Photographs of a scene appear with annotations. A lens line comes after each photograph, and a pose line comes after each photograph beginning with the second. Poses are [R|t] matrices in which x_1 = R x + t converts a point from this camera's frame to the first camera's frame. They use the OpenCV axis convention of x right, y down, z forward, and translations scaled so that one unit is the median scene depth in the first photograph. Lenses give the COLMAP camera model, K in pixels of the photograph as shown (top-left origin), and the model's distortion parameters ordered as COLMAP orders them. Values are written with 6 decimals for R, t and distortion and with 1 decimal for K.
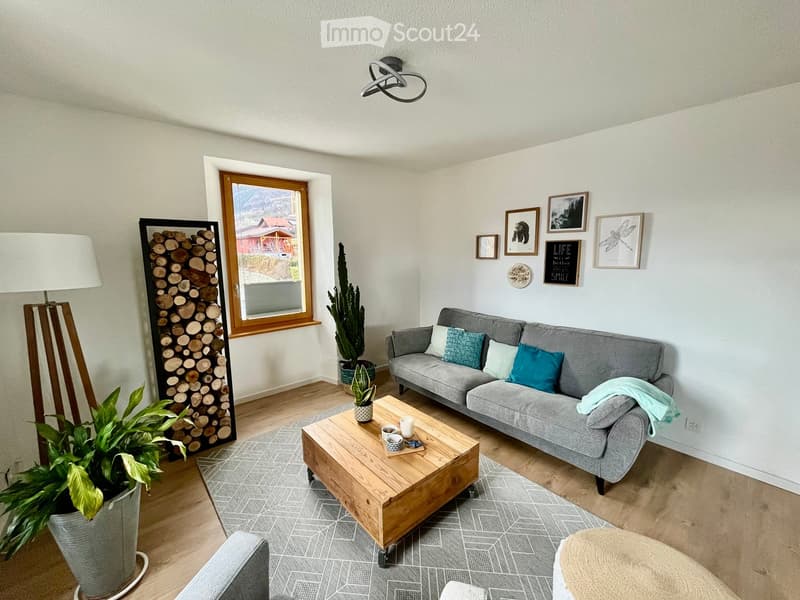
lens RADIAL K [[321.0, 0, 400.8], [0, 321.0, 298.3], [0, 0, 1]] dist [0.000856, 0.000446]
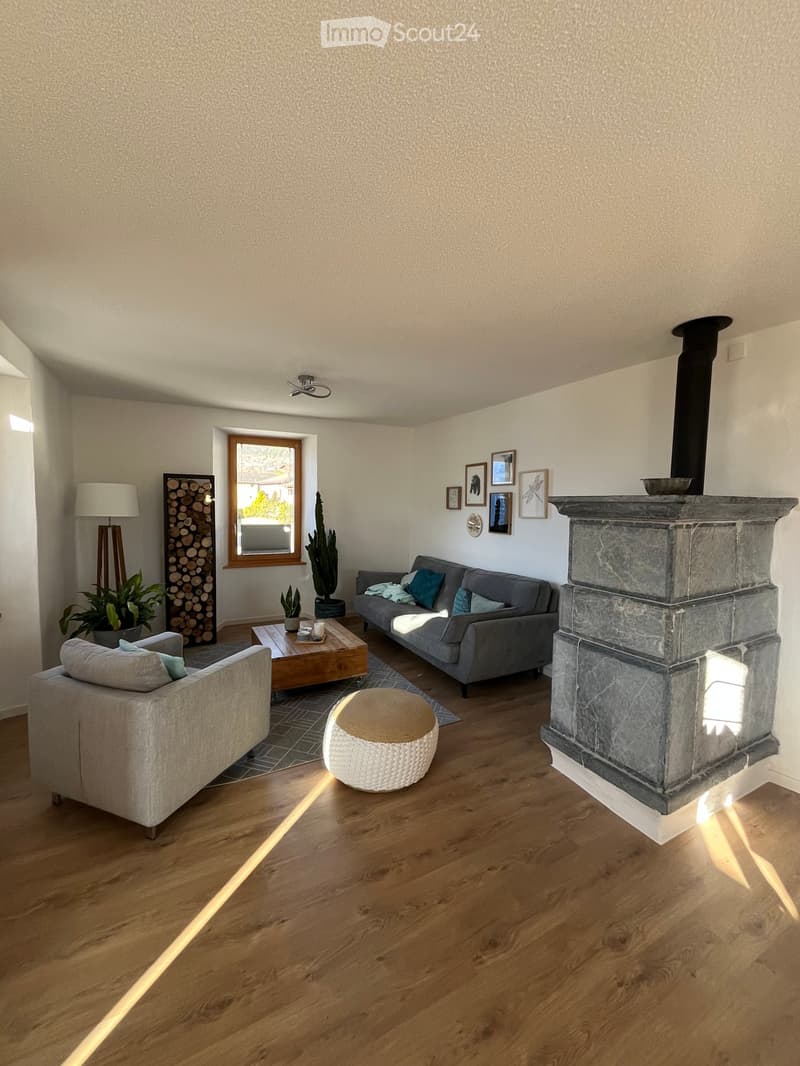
lens RADIAL K [[427.8, 0, 404.6], [0, 427.8, 527.4], [0, 0, 1]] dist [0.000856, 0.000446]
pose [[0.976903, 0.029795, -0.211597, 0.619431], [-0.047871, 0.995578, -0.080822, 0.087390], [0.208253, 0.089085, 0.974009, -0.593721]]
